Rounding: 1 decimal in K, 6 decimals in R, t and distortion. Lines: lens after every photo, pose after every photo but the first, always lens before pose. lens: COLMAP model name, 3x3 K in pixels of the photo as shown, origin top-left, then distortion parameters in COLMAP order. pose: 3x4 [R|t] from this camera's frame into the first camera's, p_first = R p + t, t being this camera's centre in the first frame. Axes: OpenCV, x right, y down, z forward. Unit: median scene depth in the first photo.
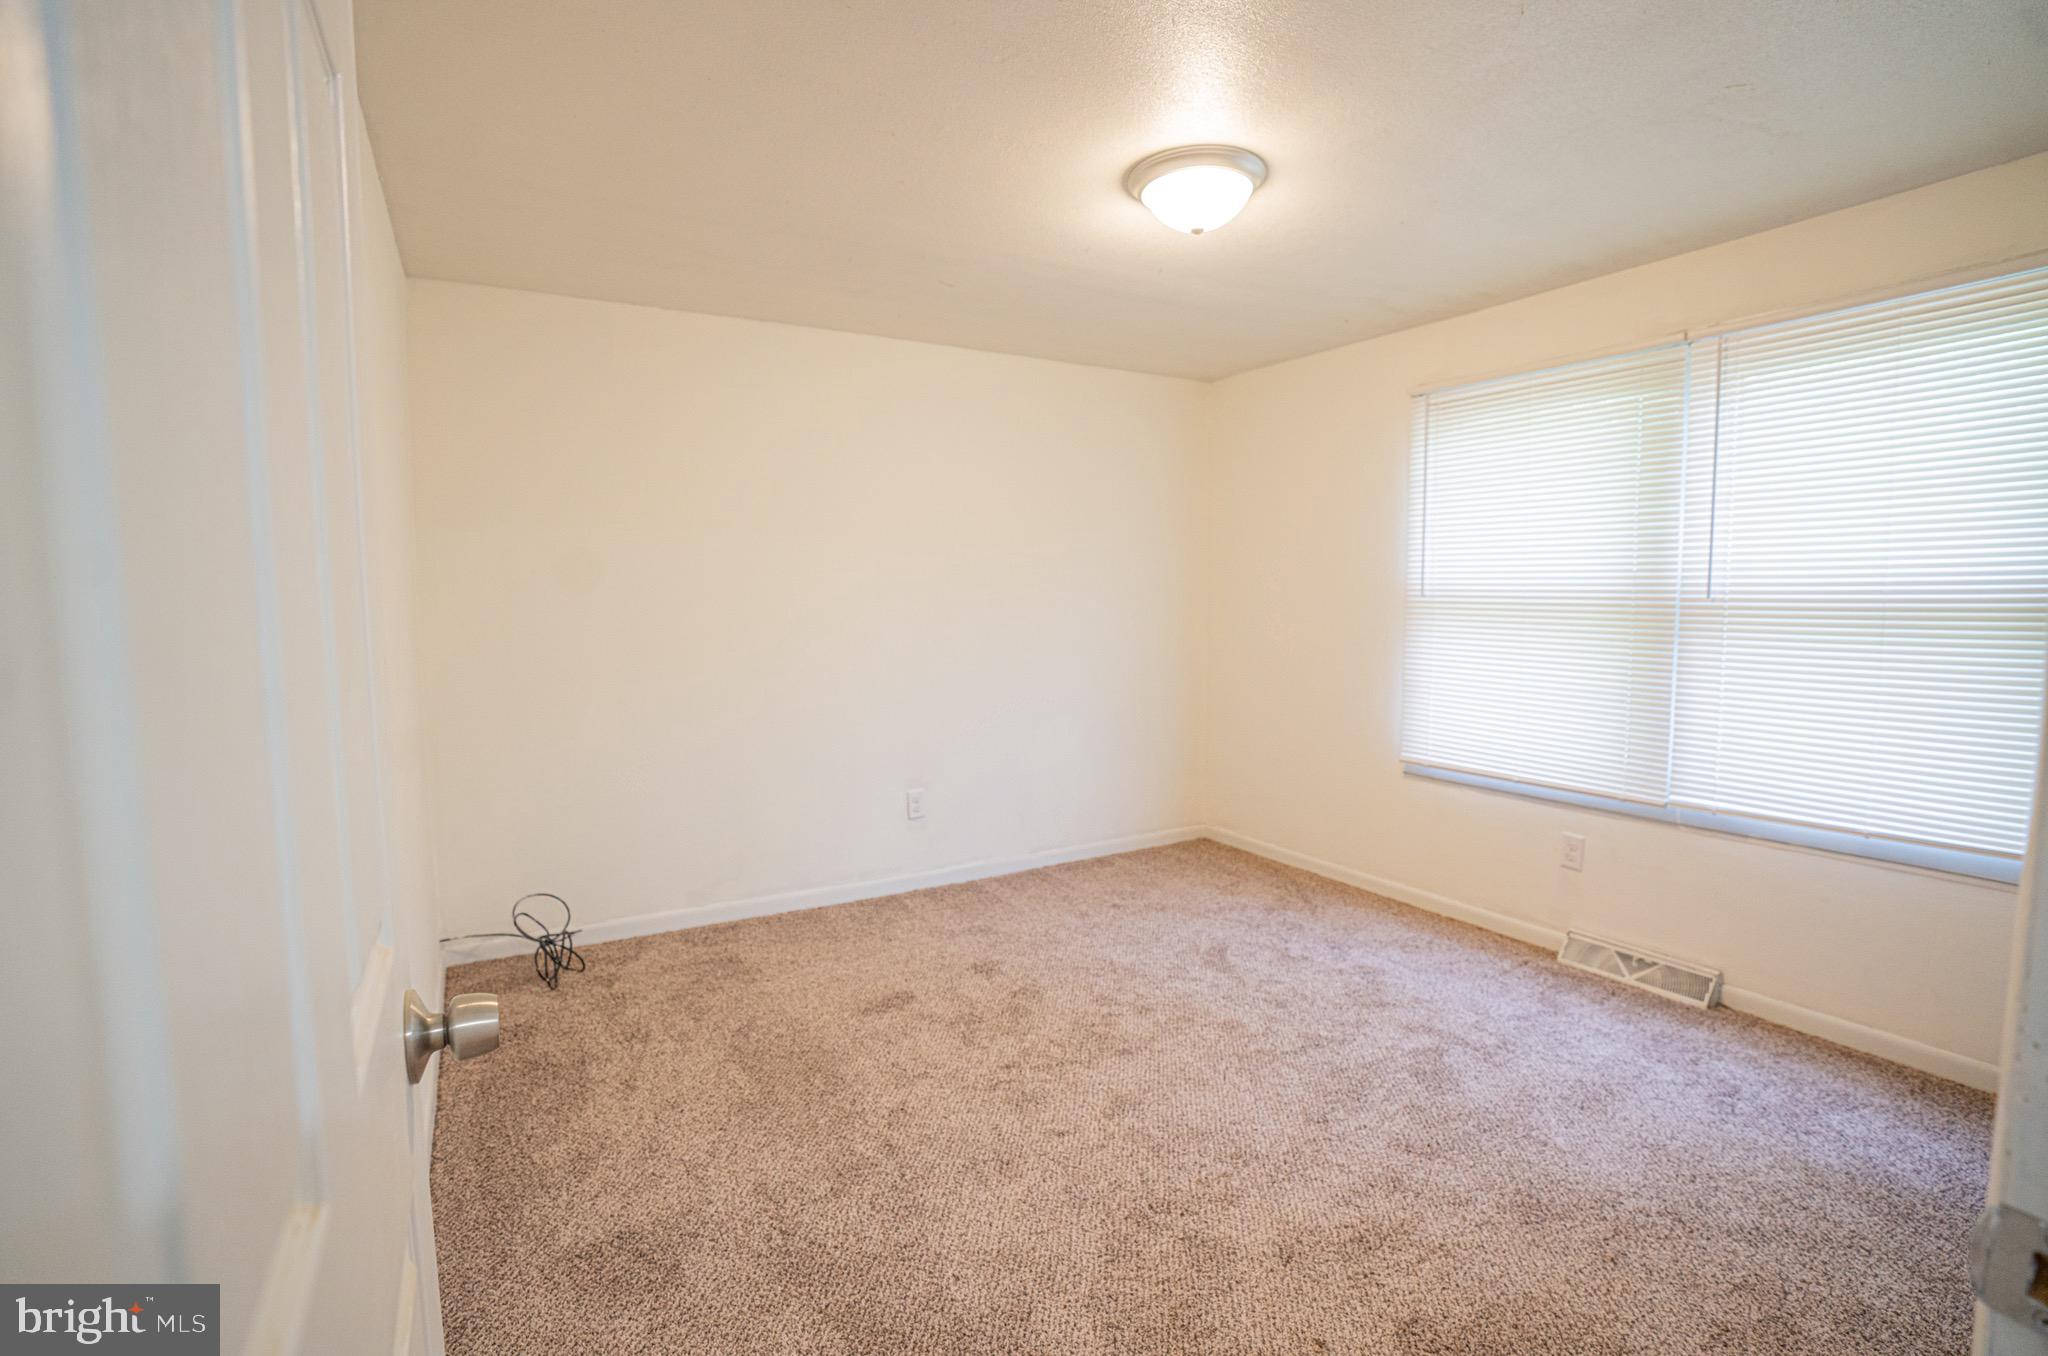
lens RADIAL K [[953.0, 0, 1024.0], [0, 953.0, 678.0], [0, 0, 1]] dist [0.000840, 0.000132]
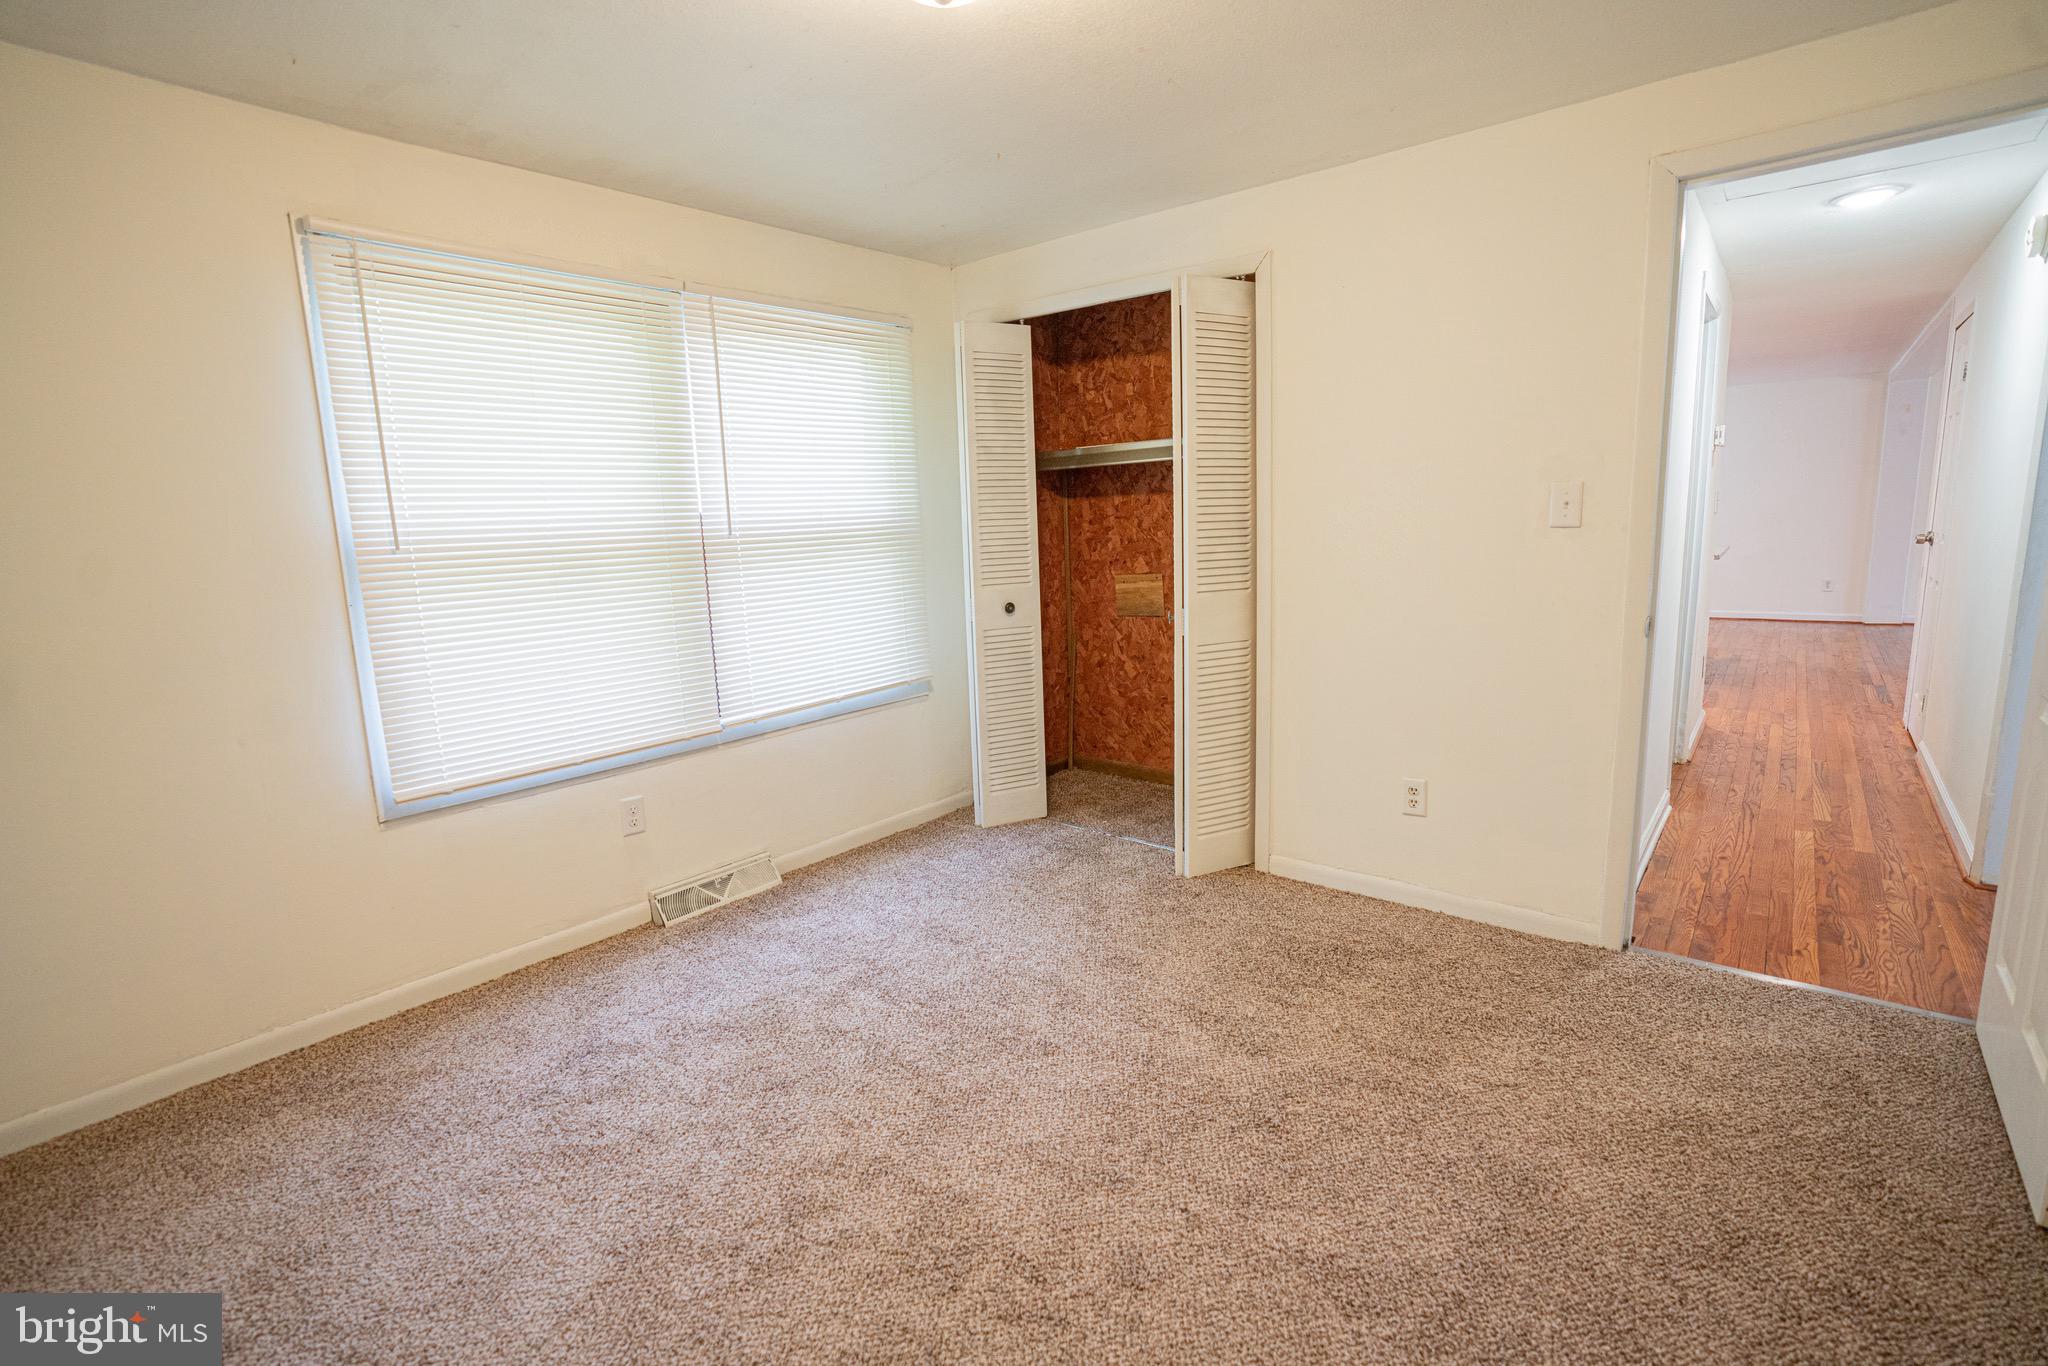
lens RADIAL K [[960.3, 0, 1024.0], [0, 960.3, 683.0], [0, 0, 1]] dist [-0.004954, 0.000441]
pose [[-0.311641, -0.147055, 0.938752, -0.439194], [0.132232, 0.971627, 0.196102, -0.084016], [-0.940954, 0.185247, -0.283354, 0.954849]]
